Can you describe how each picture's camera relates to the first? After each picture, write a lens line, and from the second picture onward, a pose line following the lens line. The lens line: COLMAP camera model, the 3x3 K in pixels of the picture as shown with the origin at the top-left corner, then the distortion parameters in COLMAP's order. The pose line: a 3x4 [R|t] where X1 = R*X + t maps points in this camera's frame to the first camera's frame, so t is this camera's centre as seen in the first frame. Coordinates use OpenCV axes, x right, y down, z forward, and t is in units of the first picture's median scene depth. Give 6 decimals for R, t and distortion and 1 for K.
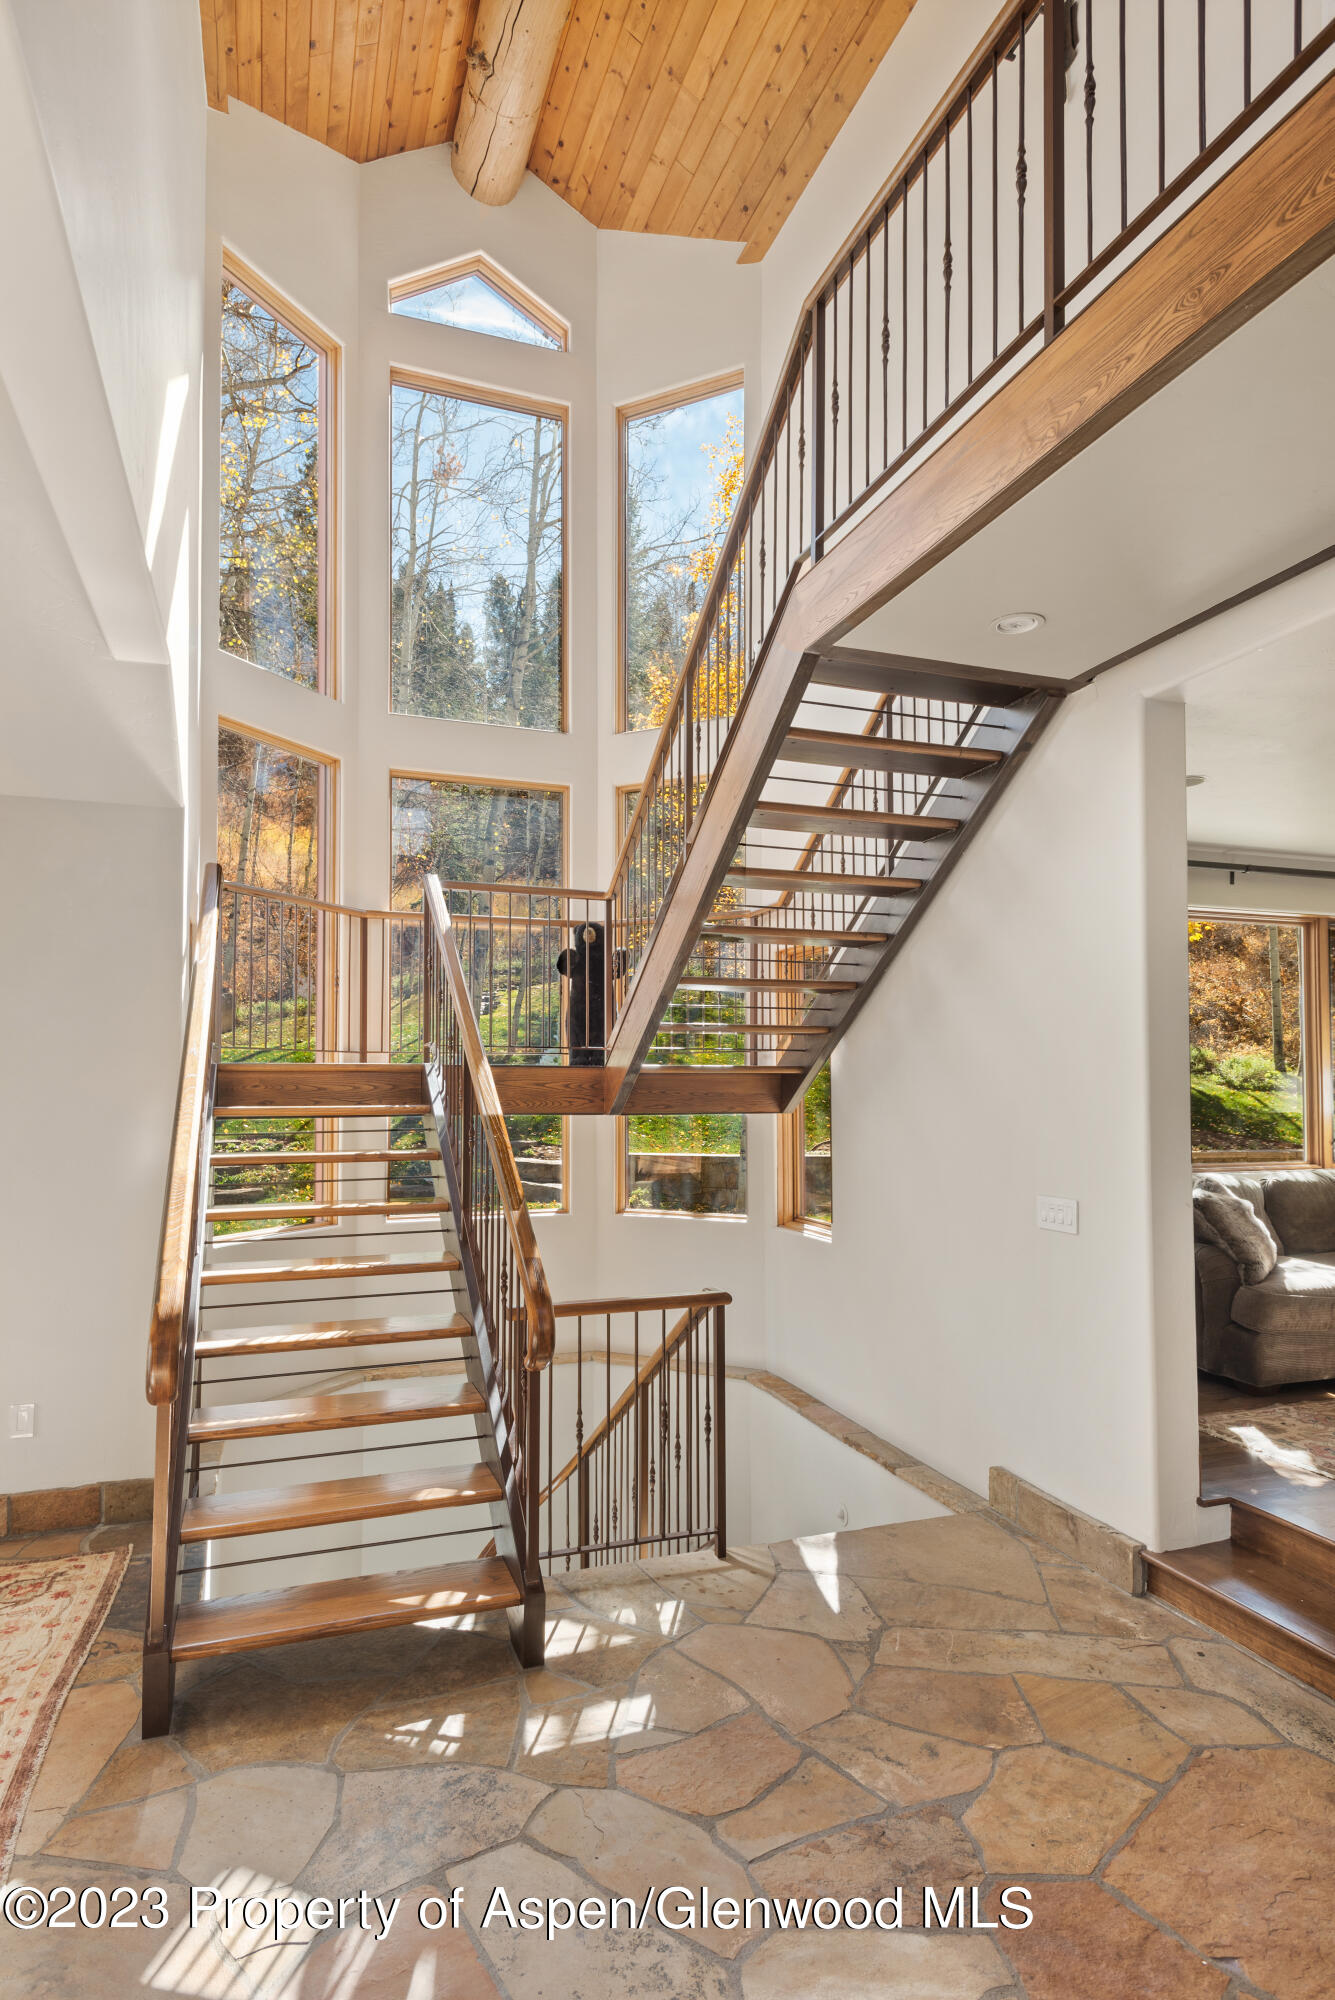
lens RADIAL K [[1074.8, 0, 655.7], [0, 1074.8, 1048.7], [0, 0, 1]] dist [0.013906, -0.008641]
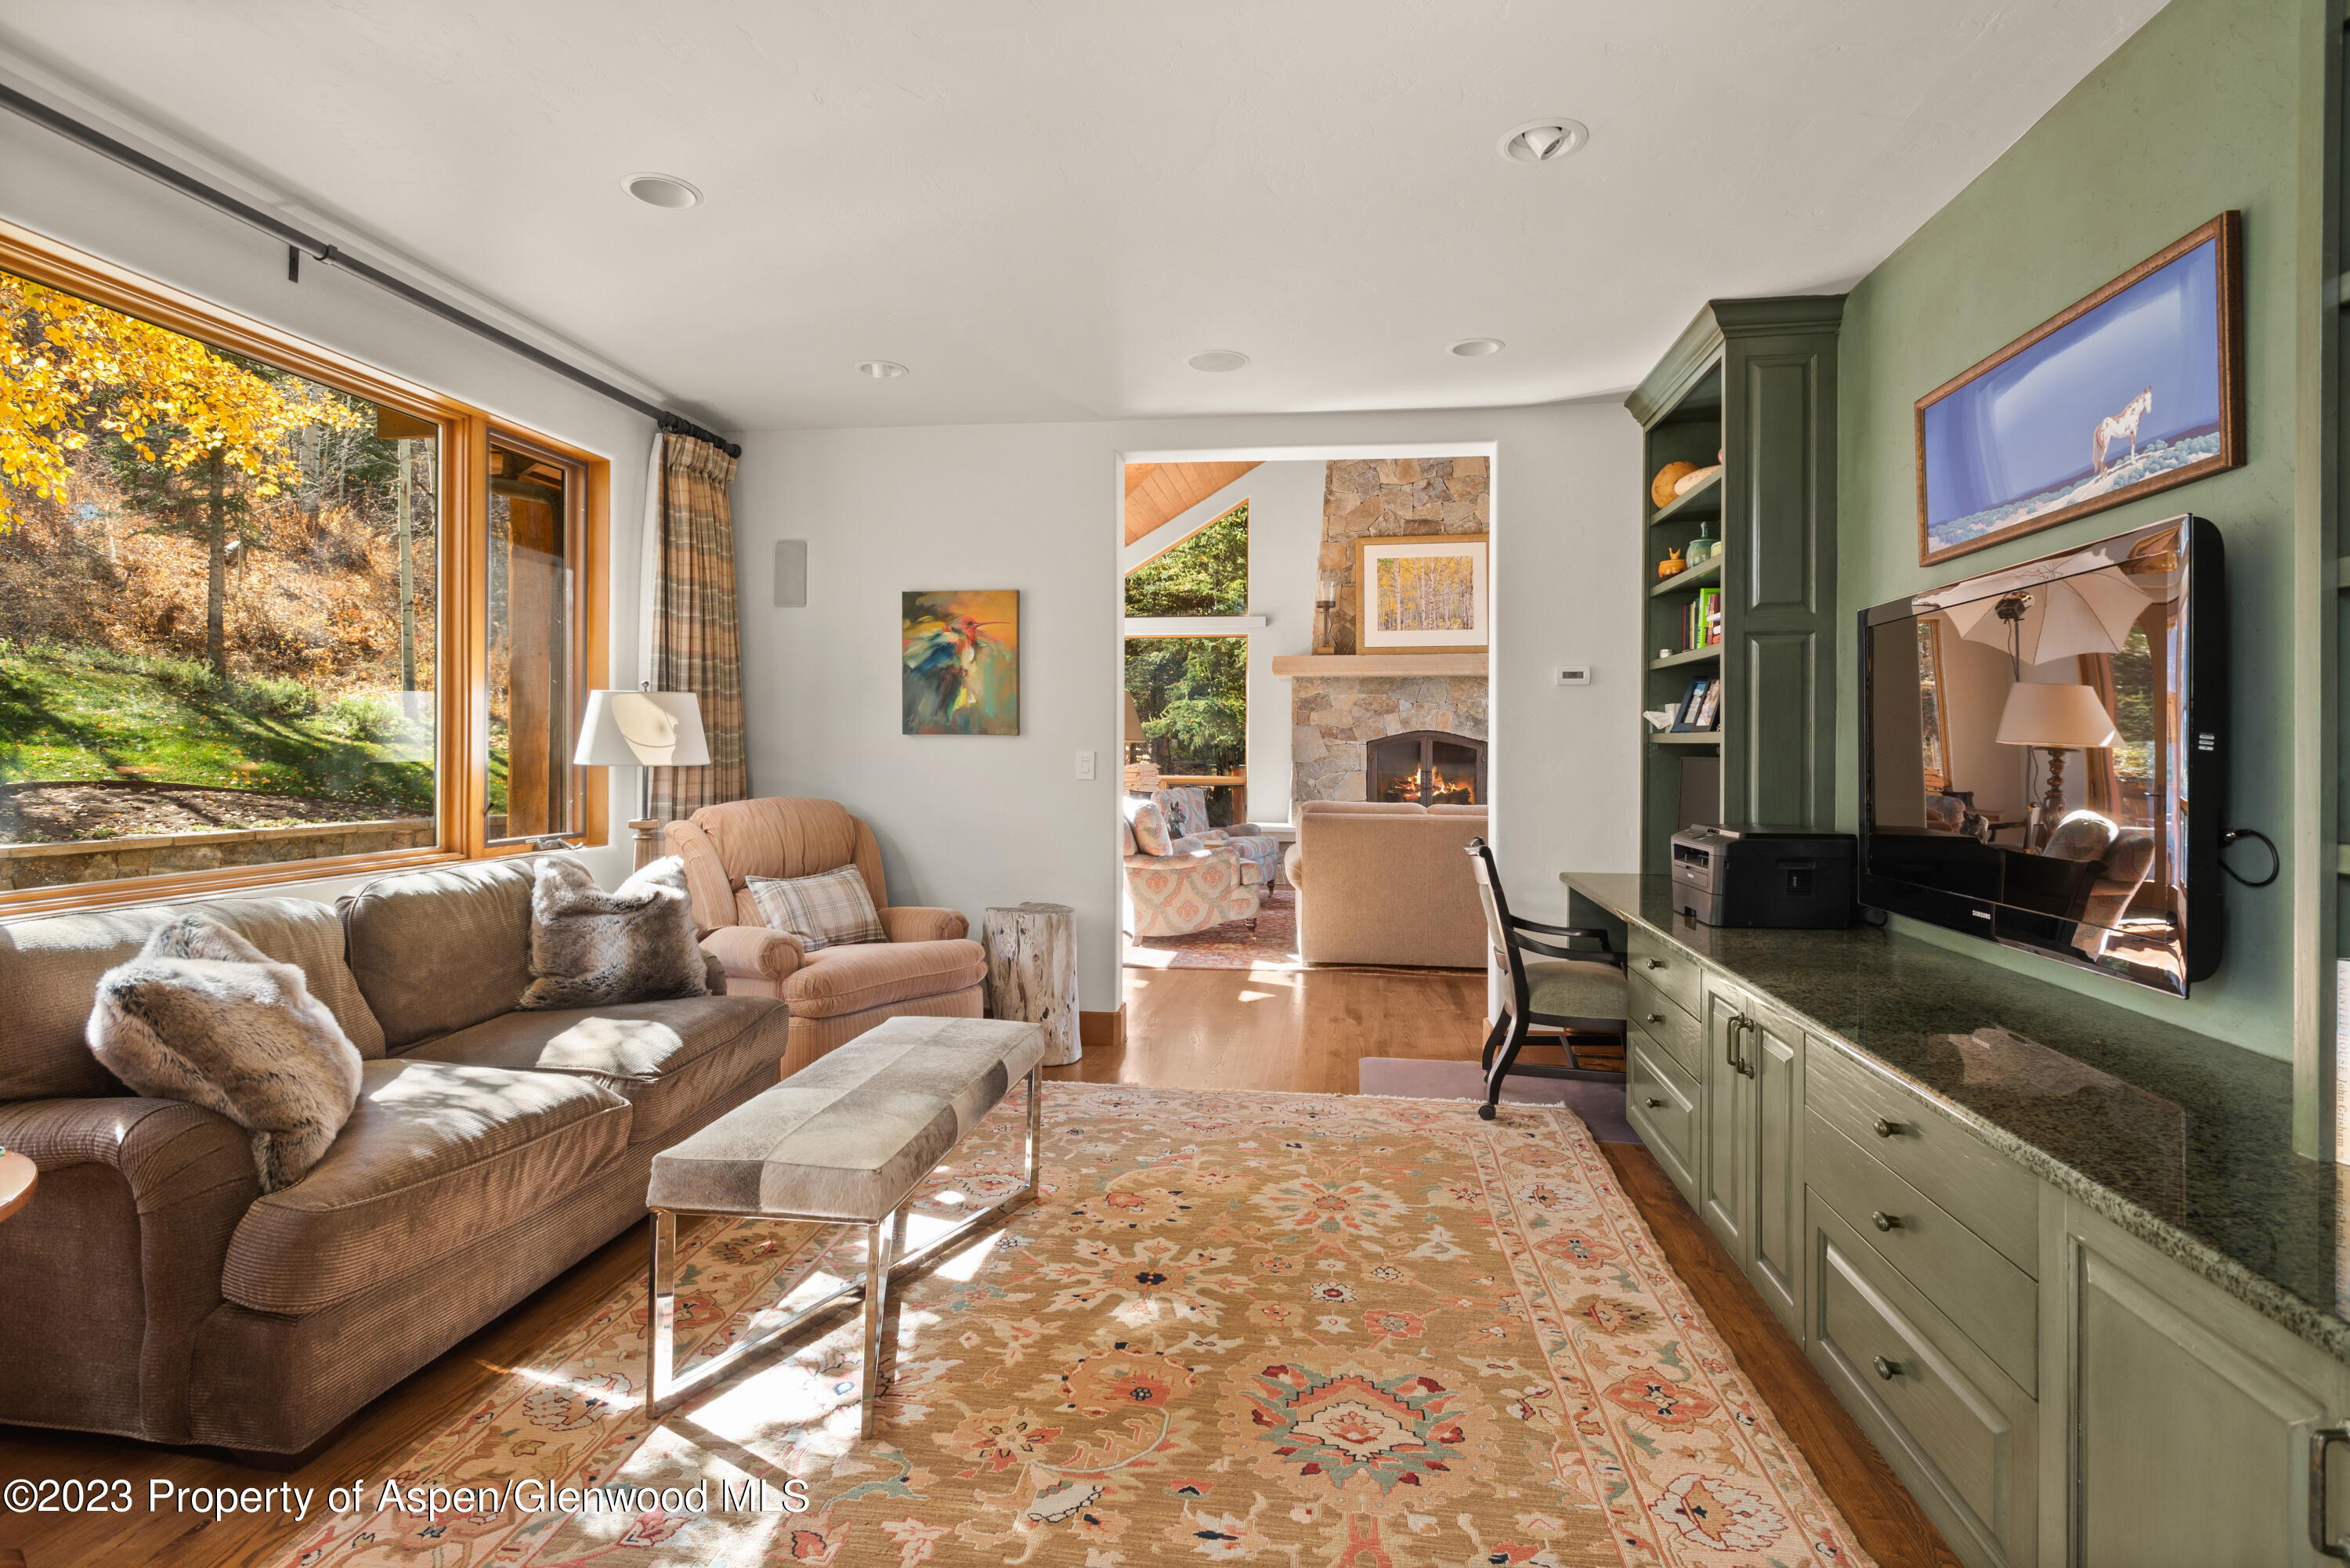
lens RADIAL K [[1196.3, 0, 1202.3], [0, 1196.3, 750.8], [0, 0, 1]] dist [0.010173, -0.006533]
pose [[0.448445, 0.000337, 0.893810, 0.356777], [-0.037472, 0.999128, 0.018423, 0.044091], [-0.893025, -0.041754, 0.448067, 0.587002]]
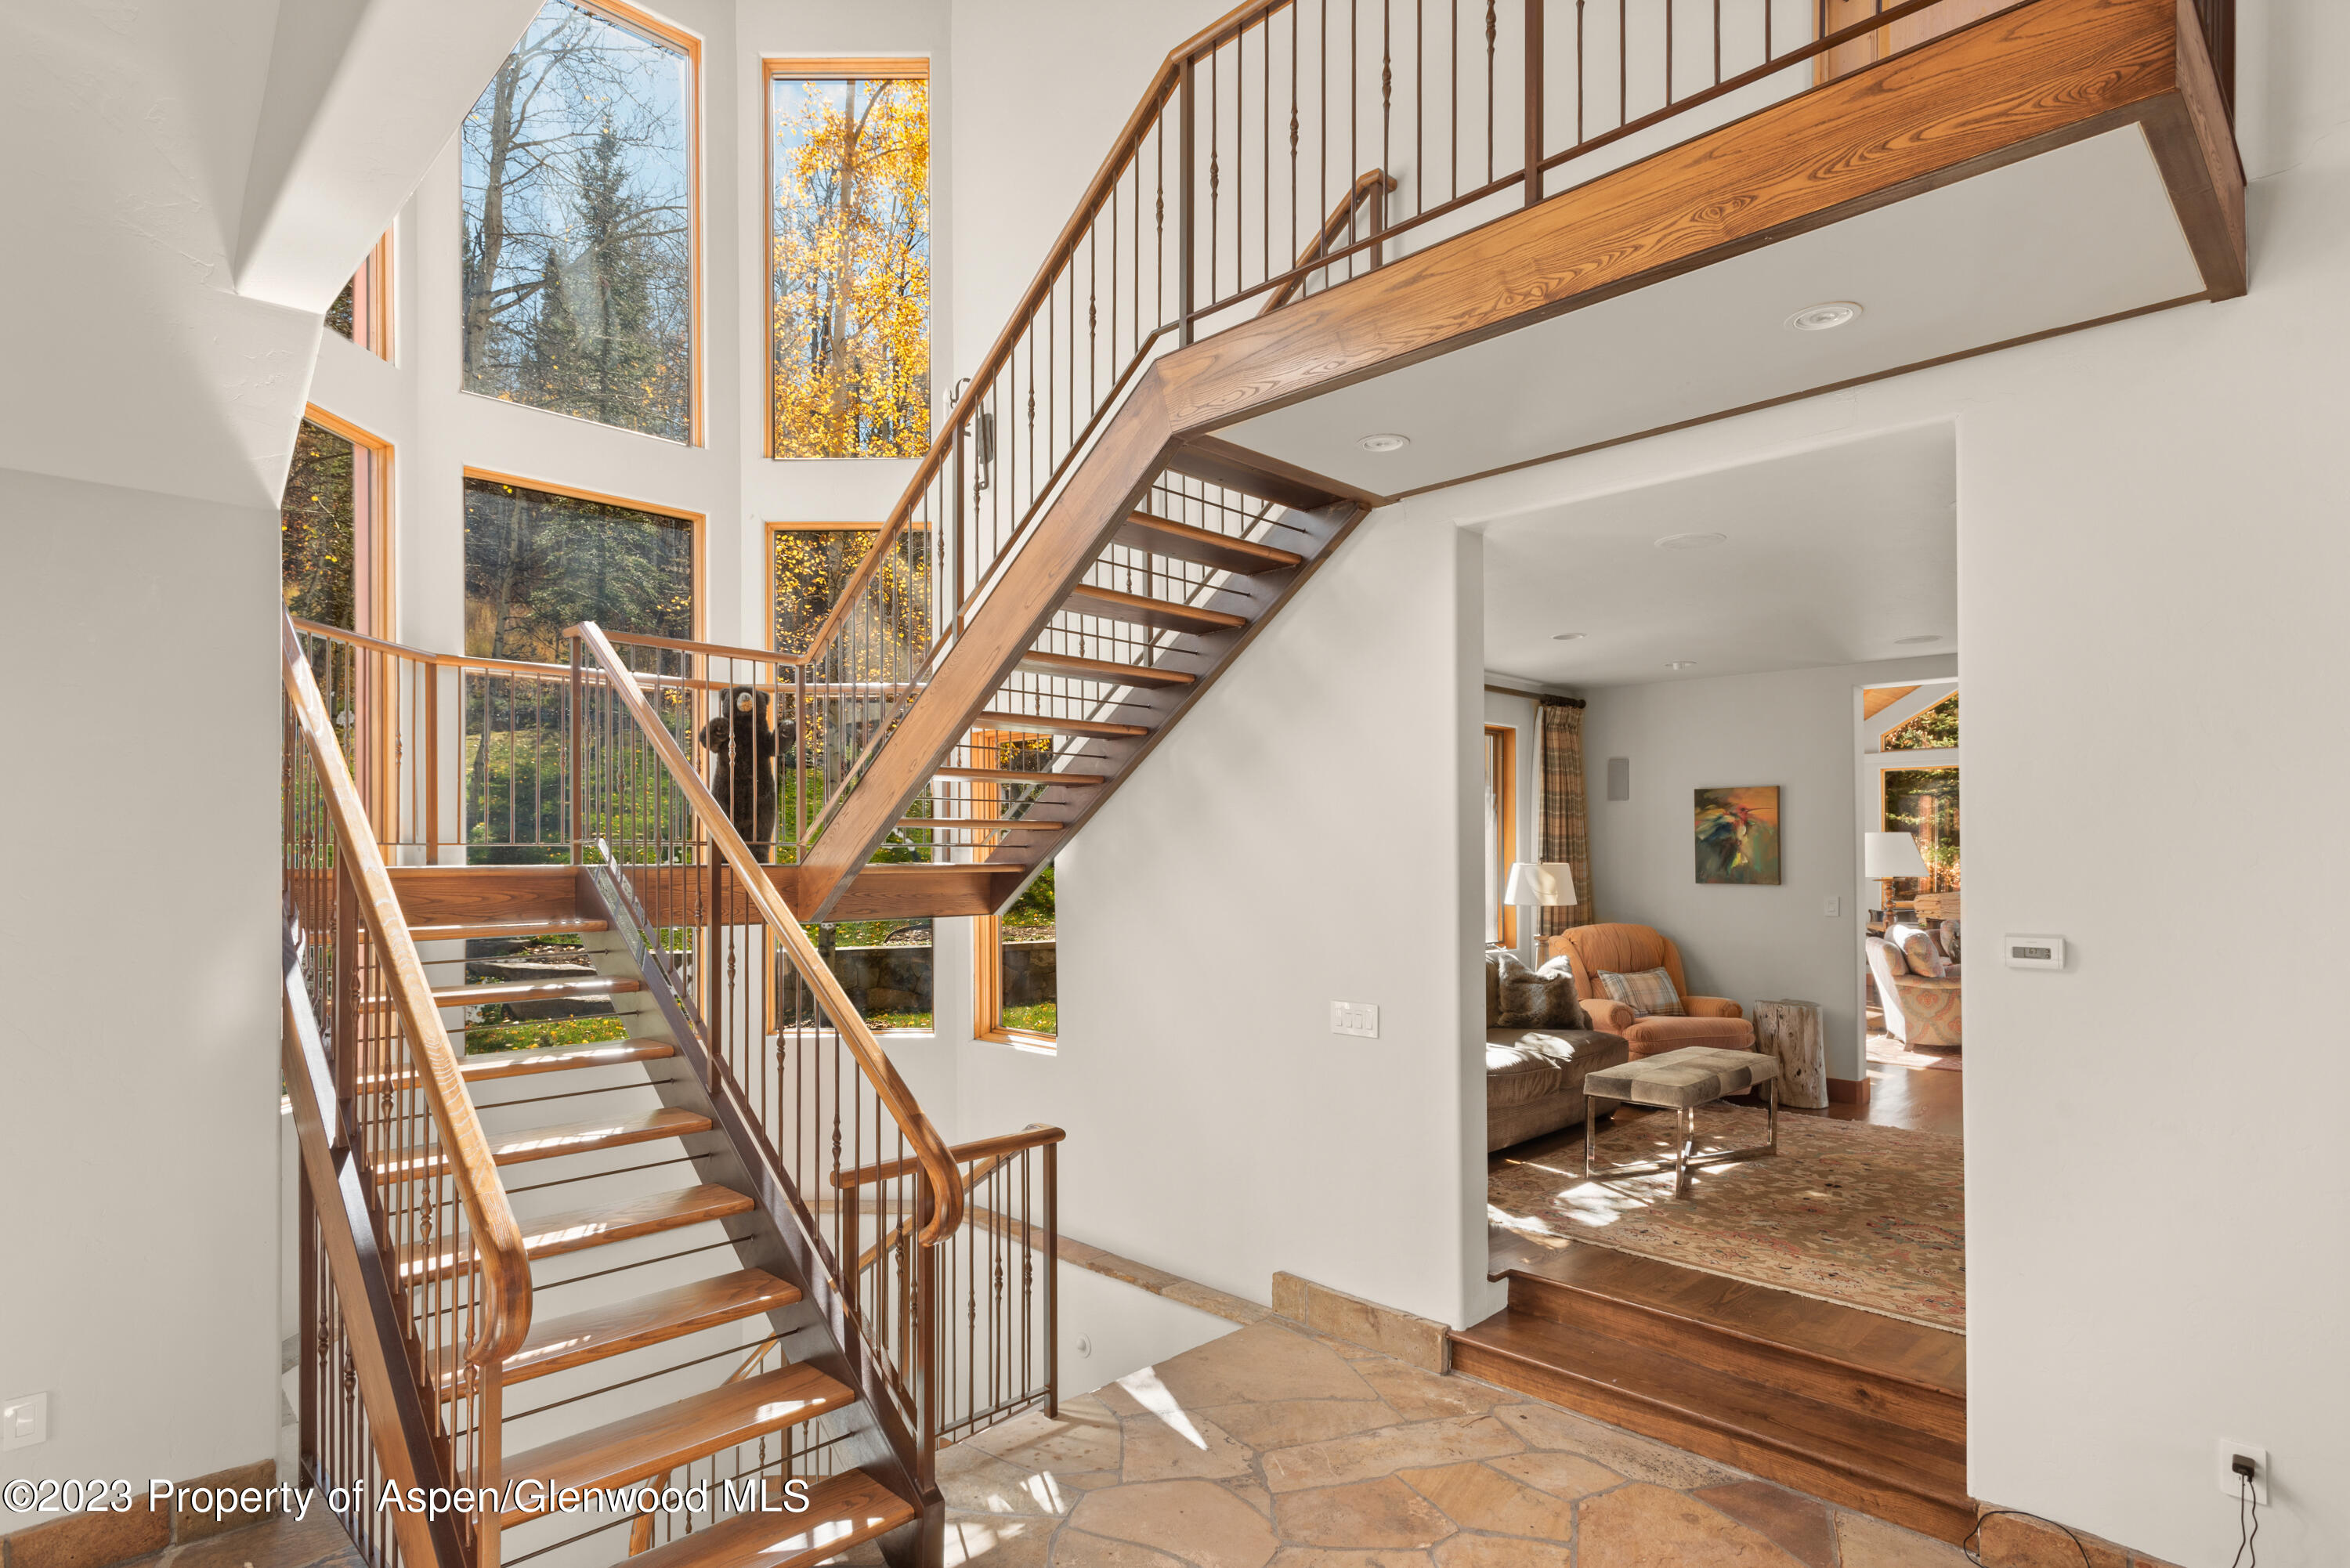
lens RADIAL K [[1196.3, 0, 1160.3], [0, 1196.3, 846.5], [0, 0, 1]] dist [0.010173, -0.006533]
pose [[0.907709, 0.001961, 0.419596, -0.249662], [-0.012236, 0.999688, 0.021798, -0.029730], [-0.419423, -0.024921, 0.907449, 0.047085]]
